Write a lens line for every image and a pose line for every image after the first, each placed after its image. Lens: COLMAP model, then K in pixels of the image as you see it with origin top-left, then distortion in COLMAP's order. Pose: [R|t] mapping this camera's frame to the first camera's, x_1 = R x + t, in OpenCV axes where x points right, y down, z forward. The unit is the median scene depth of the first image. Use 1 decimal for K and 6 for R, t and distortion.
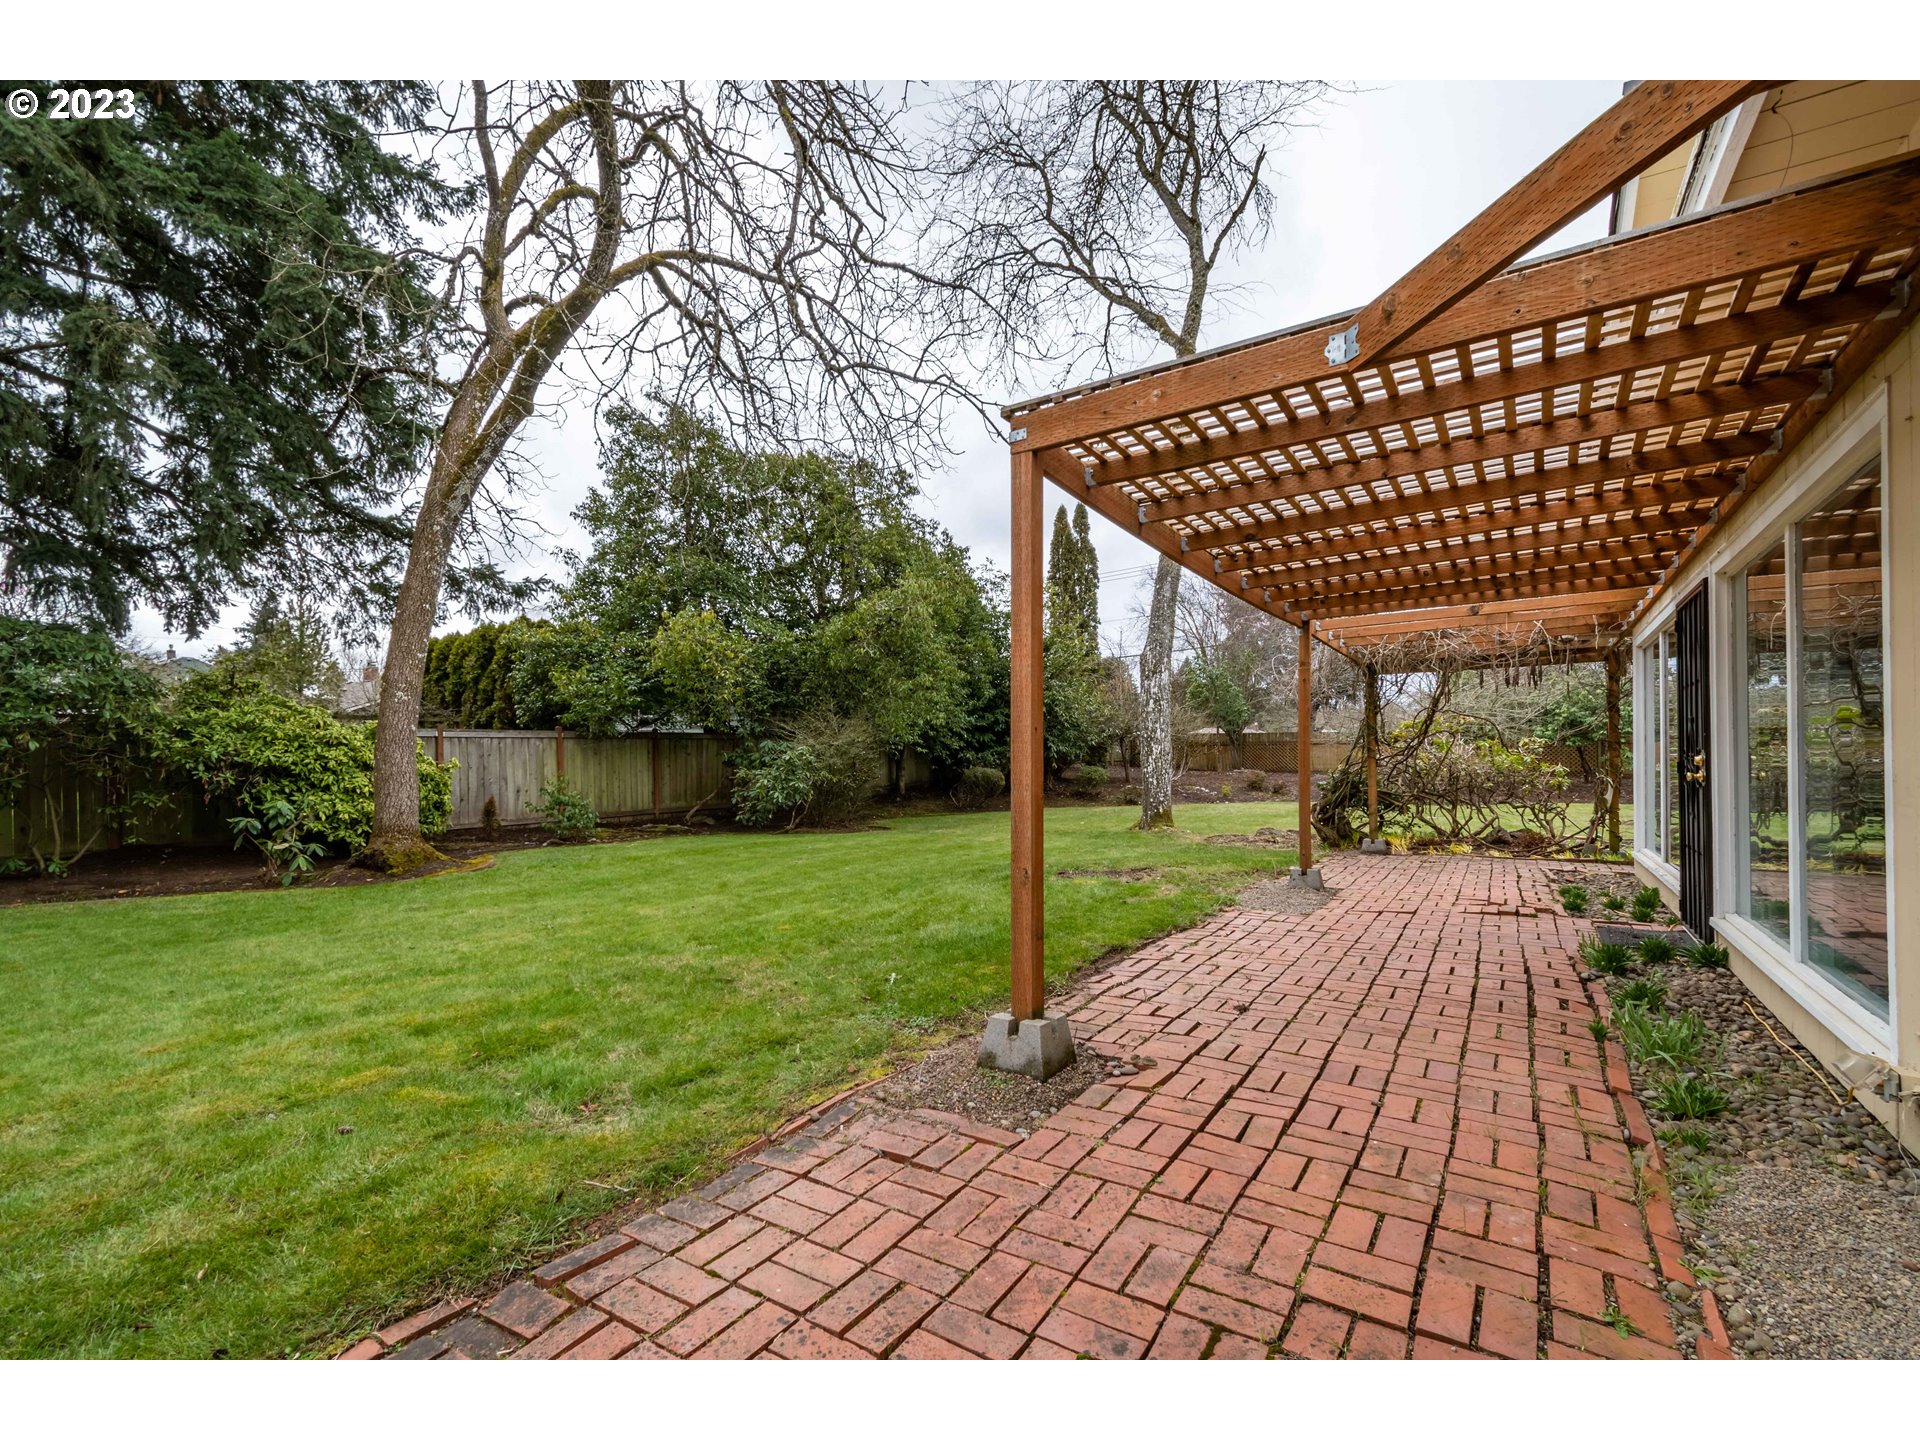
lens RADIAL K [[849.6, 0, 969.1], [0, 849.6, 760.6], [0, 0, 1]] dist [-0.003040, -0.000053]
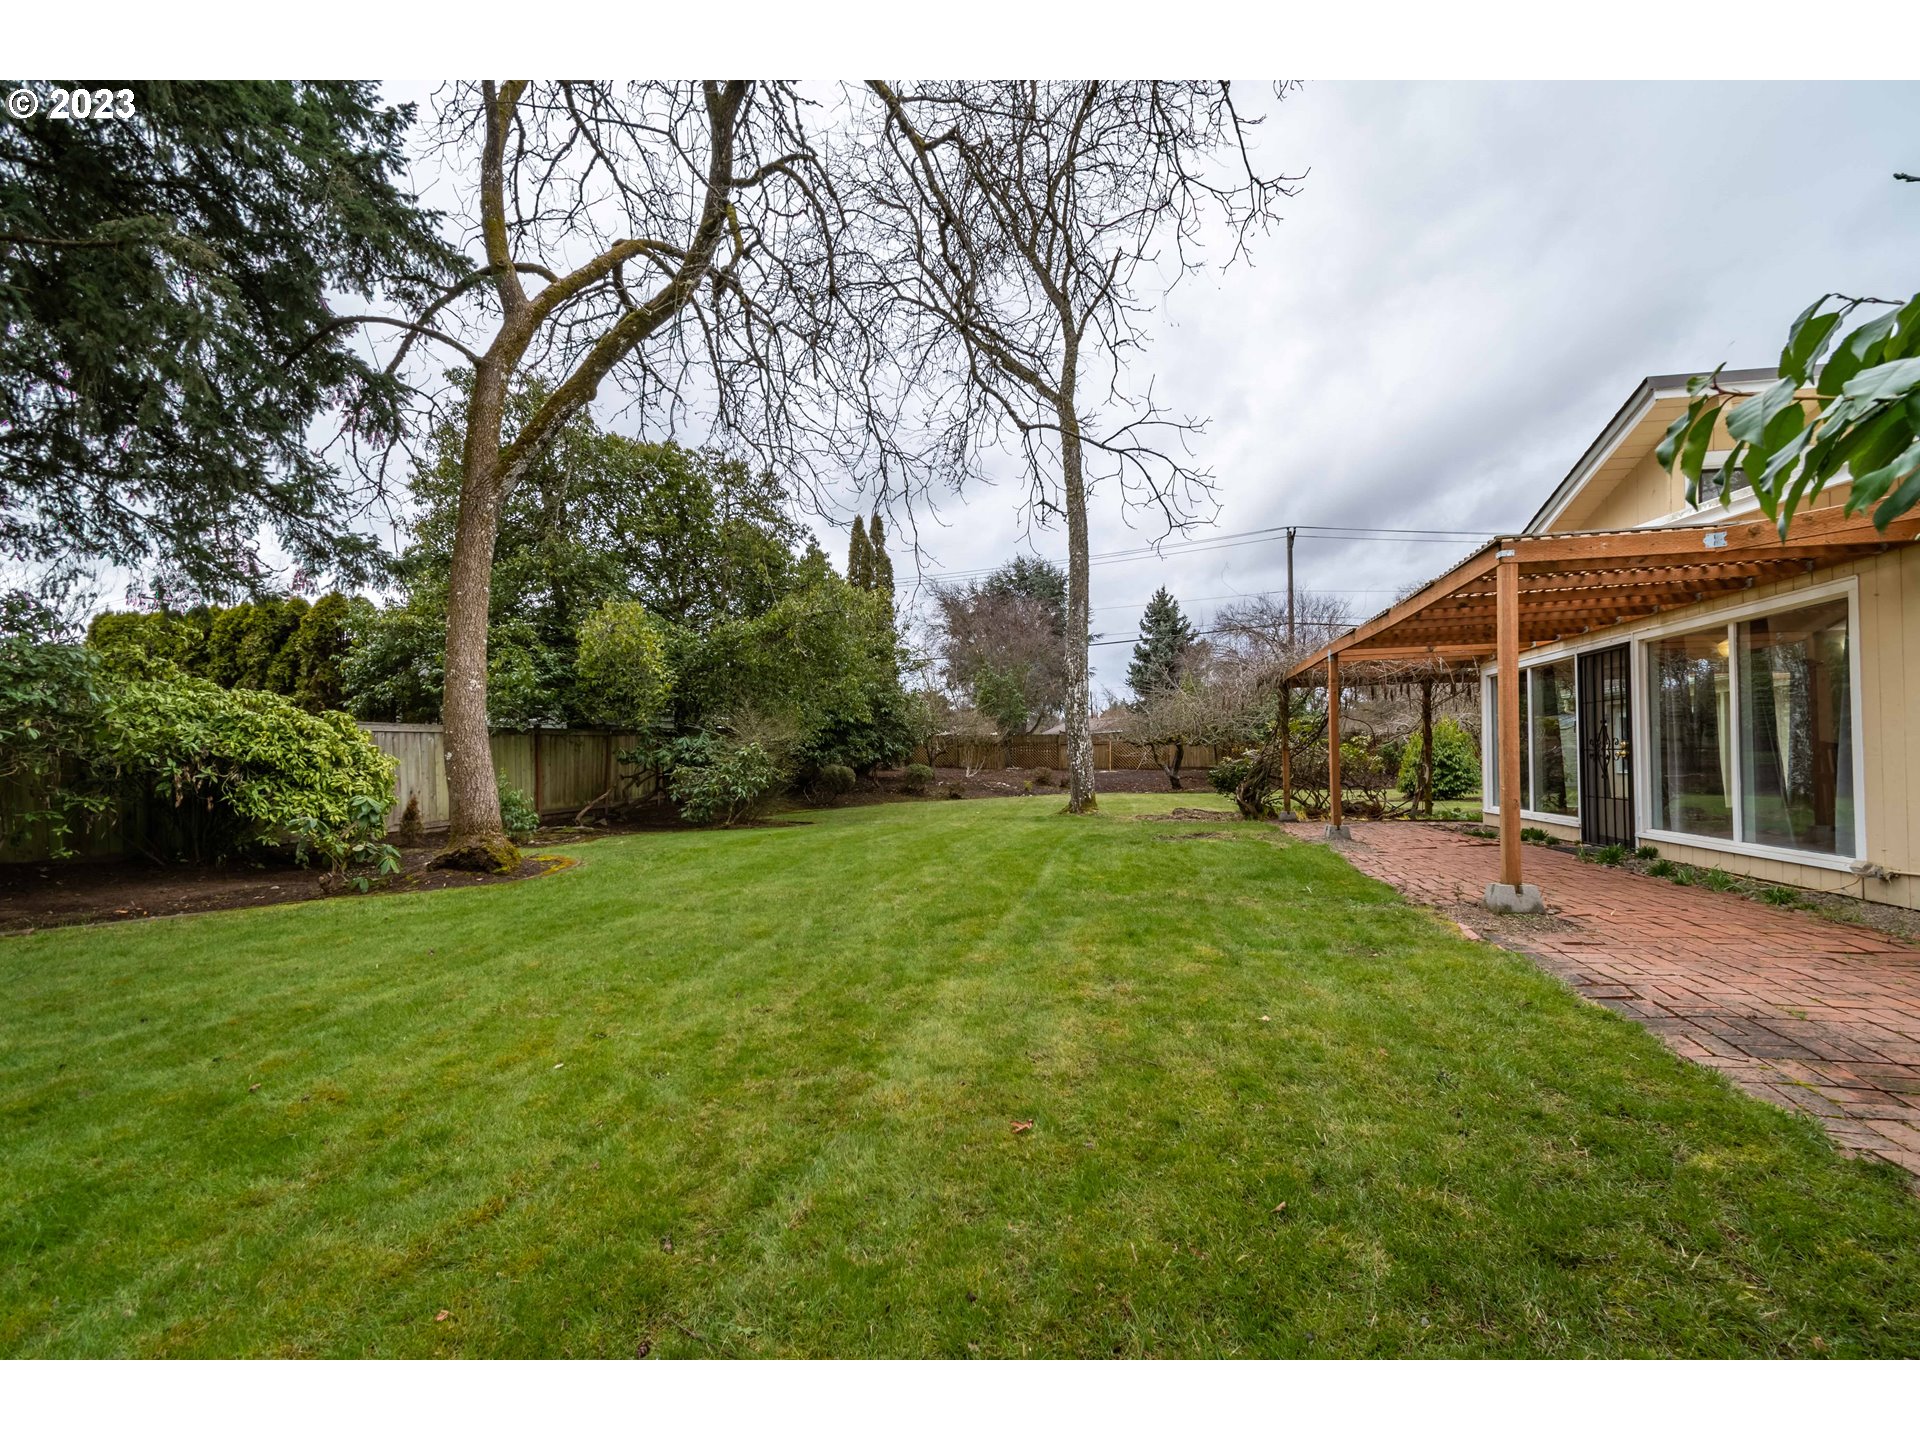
lens RADIAL K [[849.6, 0, 969.1], [0, 849.6, 760.6], [0, 0, 1]] dist [-0.003040, -0.000053]
pose [[0.930932, -0.004166, 0.365170, -0.313161], [0.005372, 0.999983, -0.002287, 0.008016], [-0.365154, 0.004091, 0.930938, -0.043630]]
